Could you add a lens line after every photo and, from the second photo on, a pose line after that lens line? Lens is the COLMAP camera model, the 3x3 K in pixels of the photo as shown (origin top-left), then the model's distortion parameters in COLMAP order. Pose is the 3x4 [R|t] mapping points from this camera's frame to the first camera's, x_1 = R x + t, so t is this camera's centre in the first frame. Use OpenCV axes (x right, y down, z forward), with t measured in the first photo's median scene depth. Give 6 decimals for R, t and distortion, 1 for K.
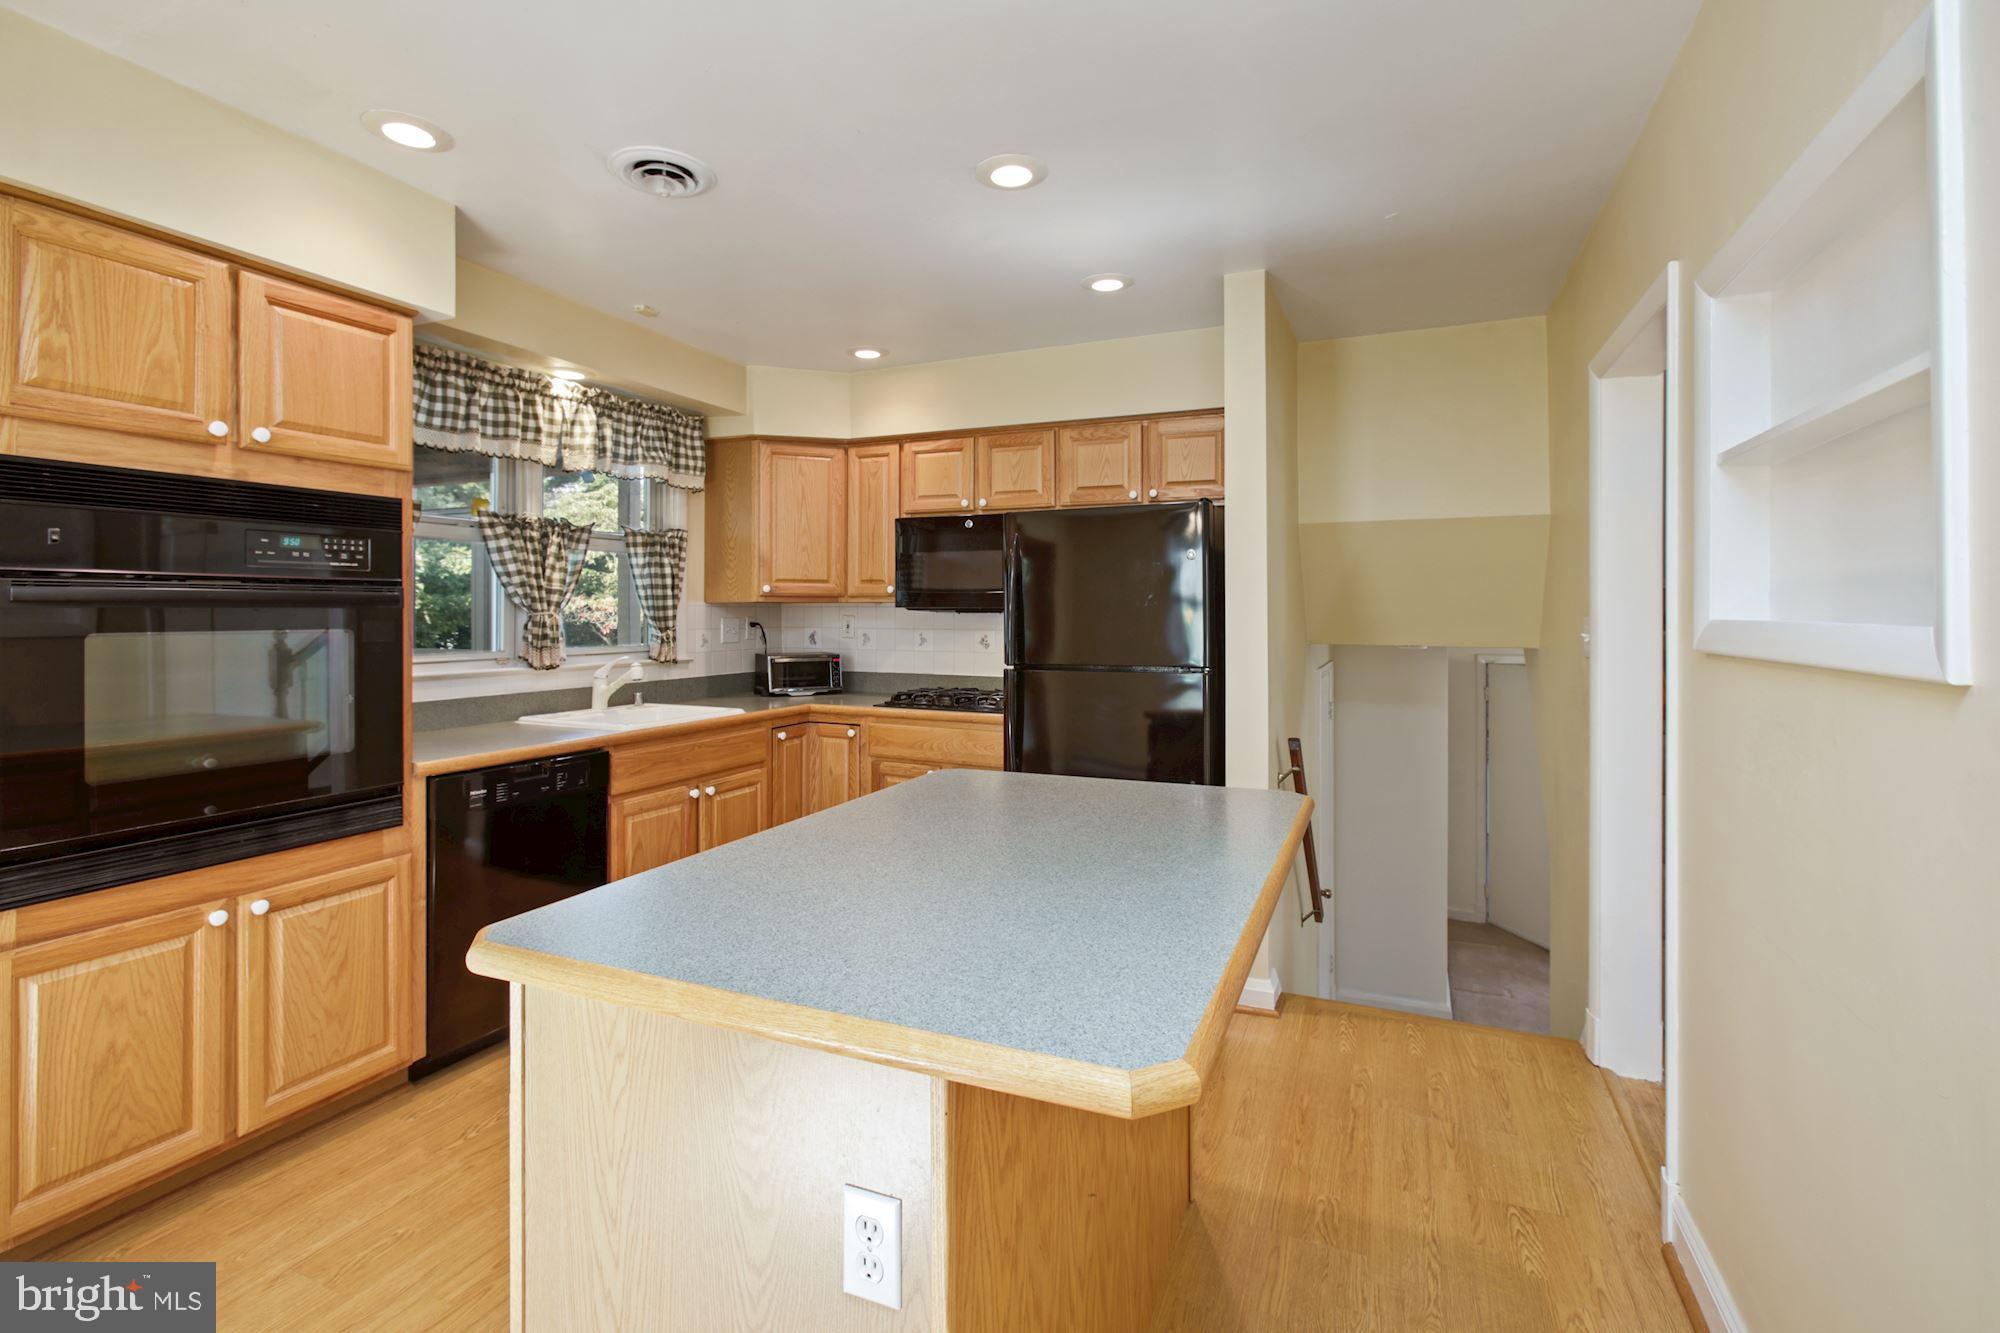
lens RADIAL K [[895.4, 0, 982.4], [0, 895.4, 609.1], [0, 0, 1]] dist [-0.021609, 0.007396]
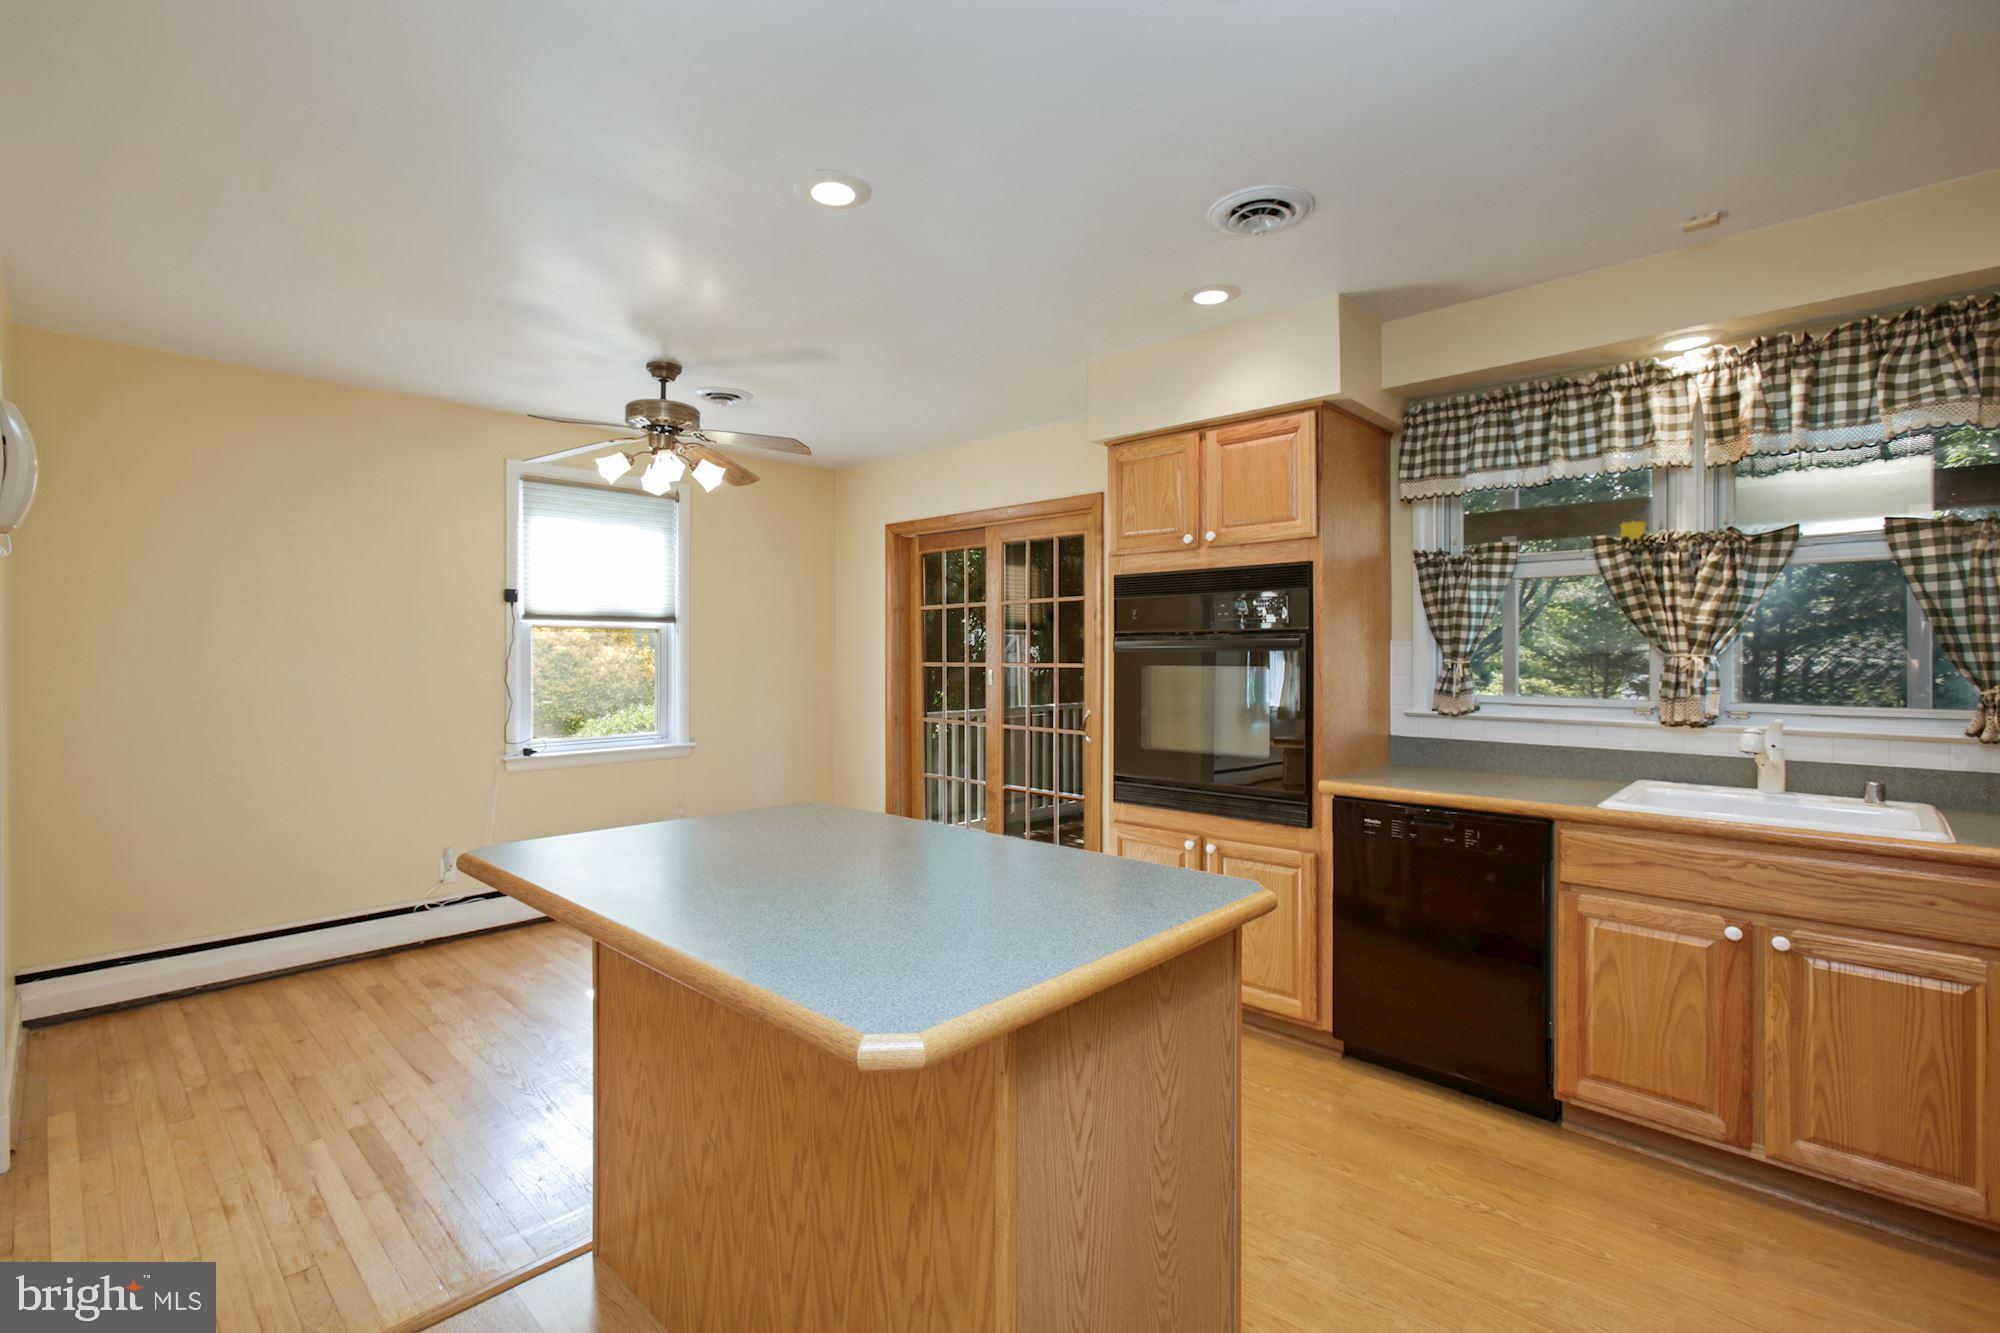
lens RADIAL K [[895.4, 0, 974.5], [0, 895.4, 648.0], [0, 0, 1]] dist [-0.021609, 0.007396]
pose [[-0.331600, -0.005827, -0.943402, 0.476546], [0.002447, 0.999972, -0.007037, 0.002582], [0.943417, -0.004642, -0.331577, 0.706696]]
